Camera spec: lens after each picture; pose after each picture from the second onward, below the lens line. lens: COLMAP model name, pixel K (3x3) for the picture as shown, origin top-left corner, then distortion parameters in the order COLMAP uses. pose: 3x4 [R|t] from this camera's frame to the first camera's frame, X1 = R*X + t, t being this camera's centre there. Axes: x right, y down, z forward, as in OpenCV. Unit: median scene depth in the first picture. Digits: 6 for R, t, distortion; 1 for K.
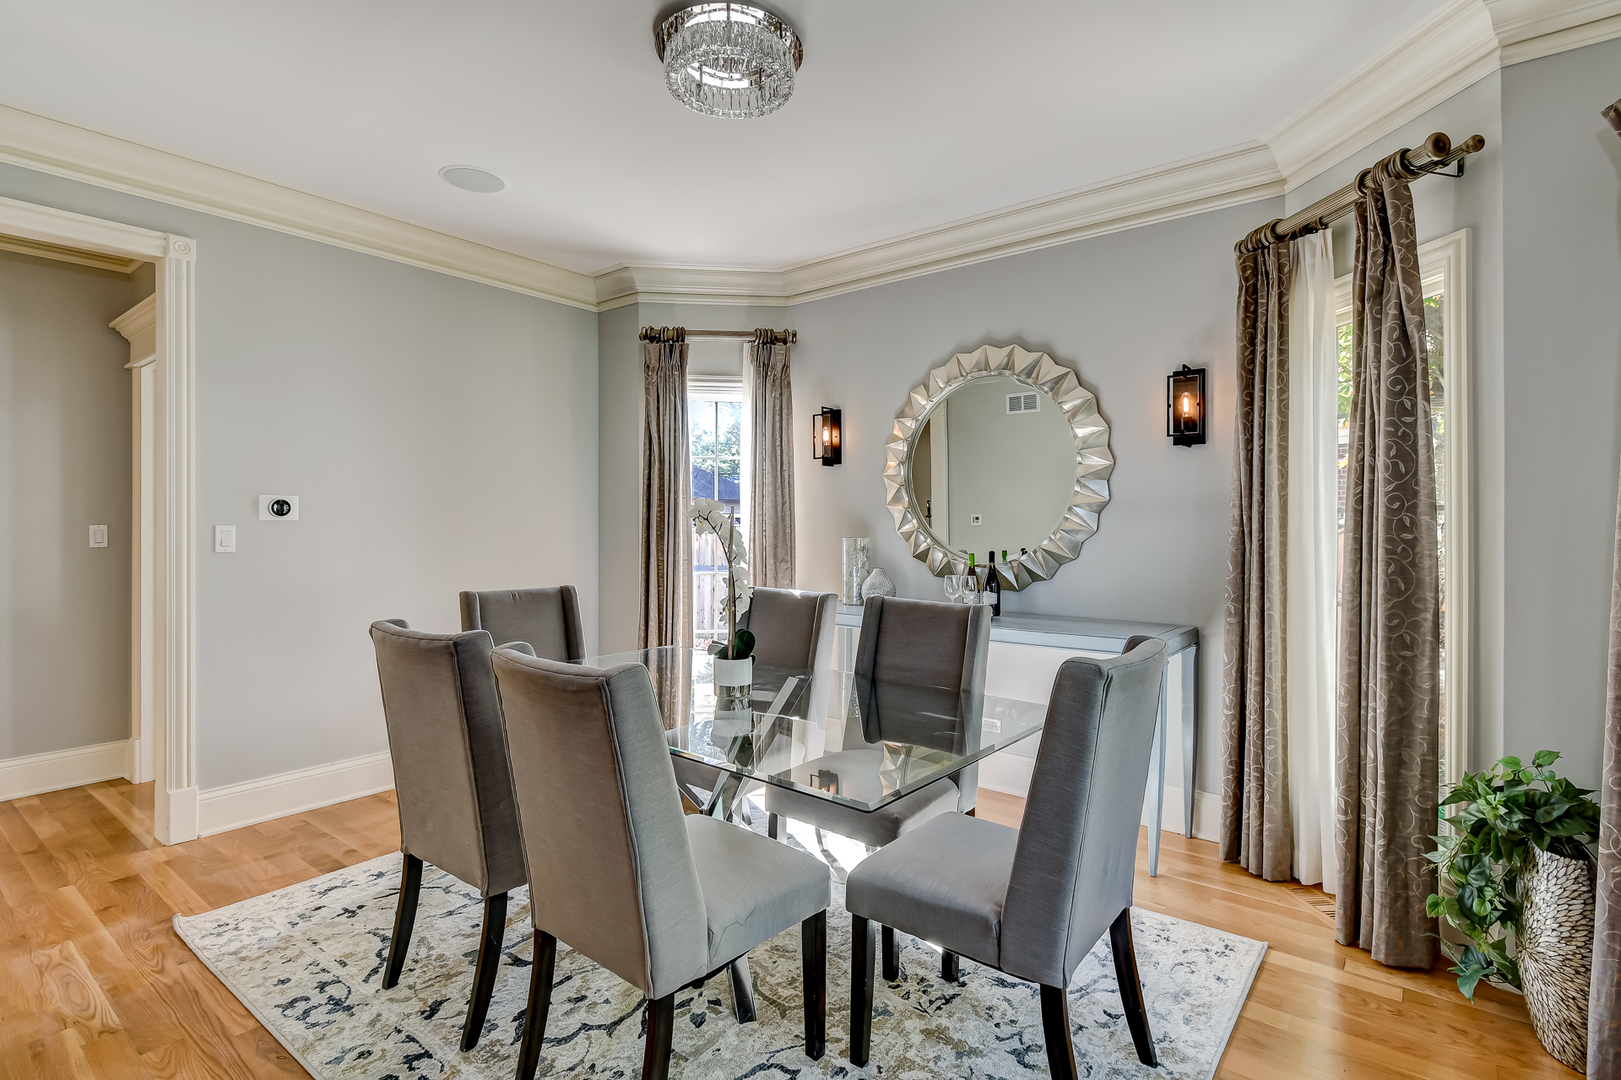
lens RADIAL K [[794.9, 0, 808.4], [0, 794.9, 534.3], [0, 0, 1]] dist [0.014264, -0.000825]
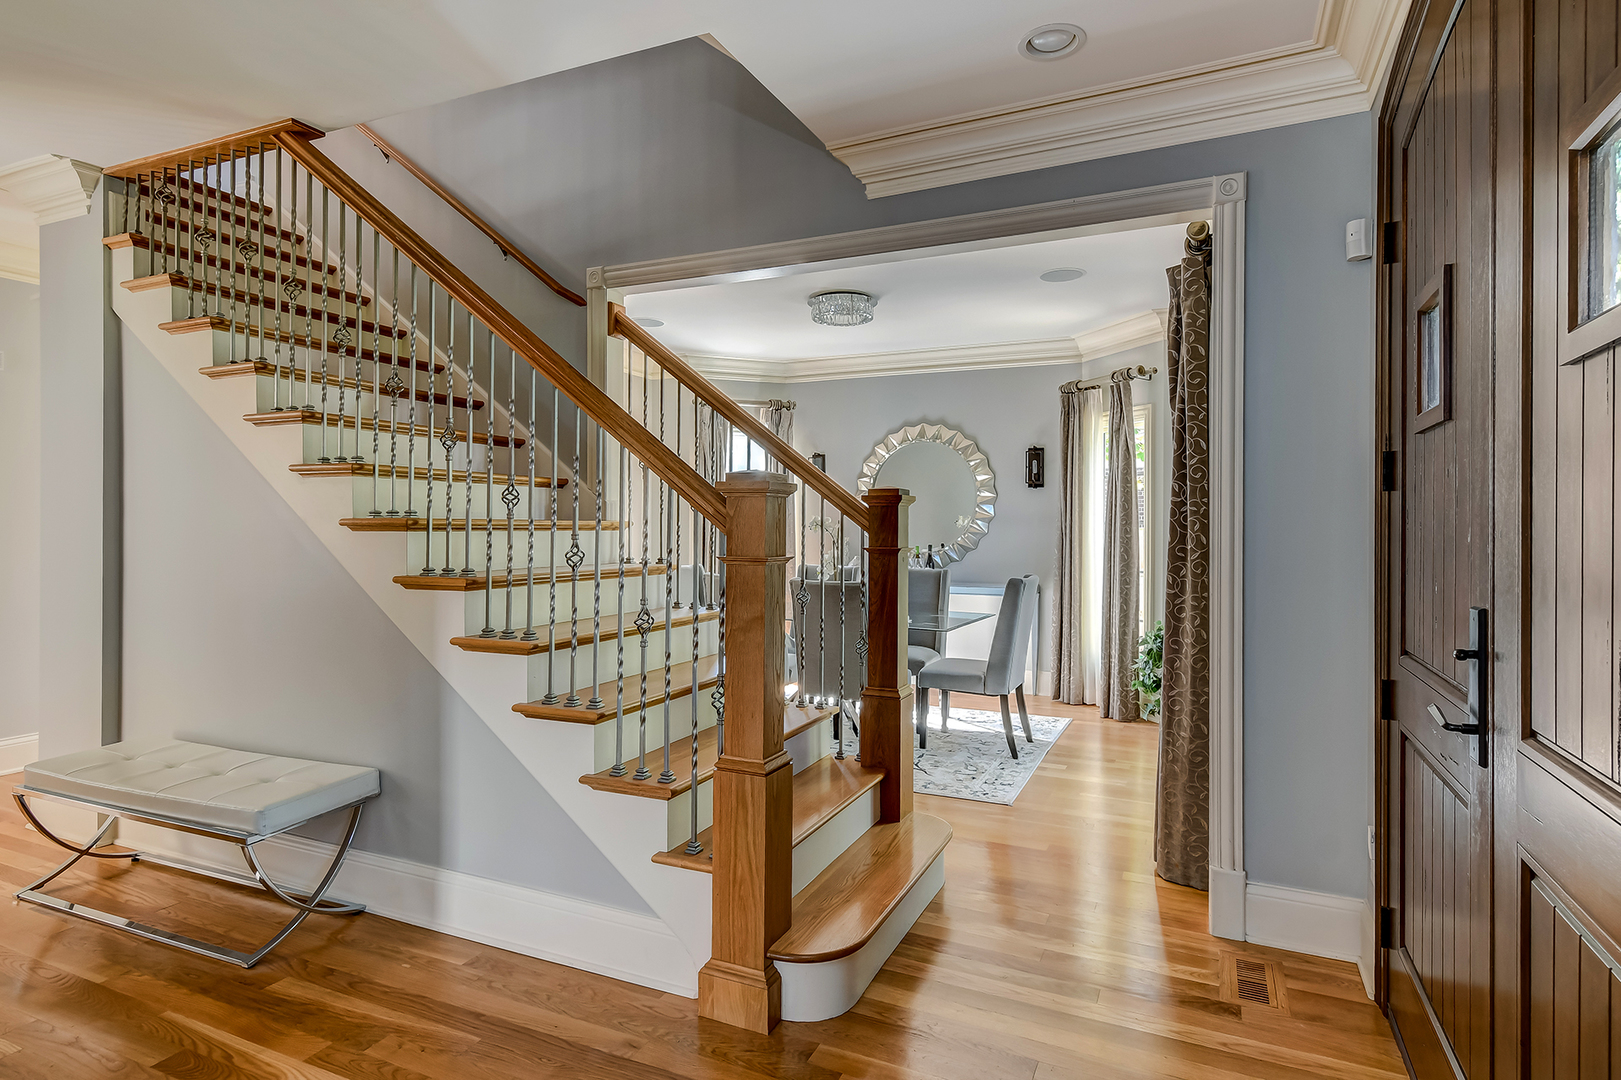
lens RADIAL K [[886.1, 0, 806.5], [0, 886.1, 540.4], [0, 0, 1]] dist [-0.002330, -0.001316]
pose [[0.971260, 0.003584, 0.237995, -0.593449], [-0.004417, 0.999986, 0.002964, 0.009269], [-0.237981, -0.003930, 0.971262, -0.981015]]
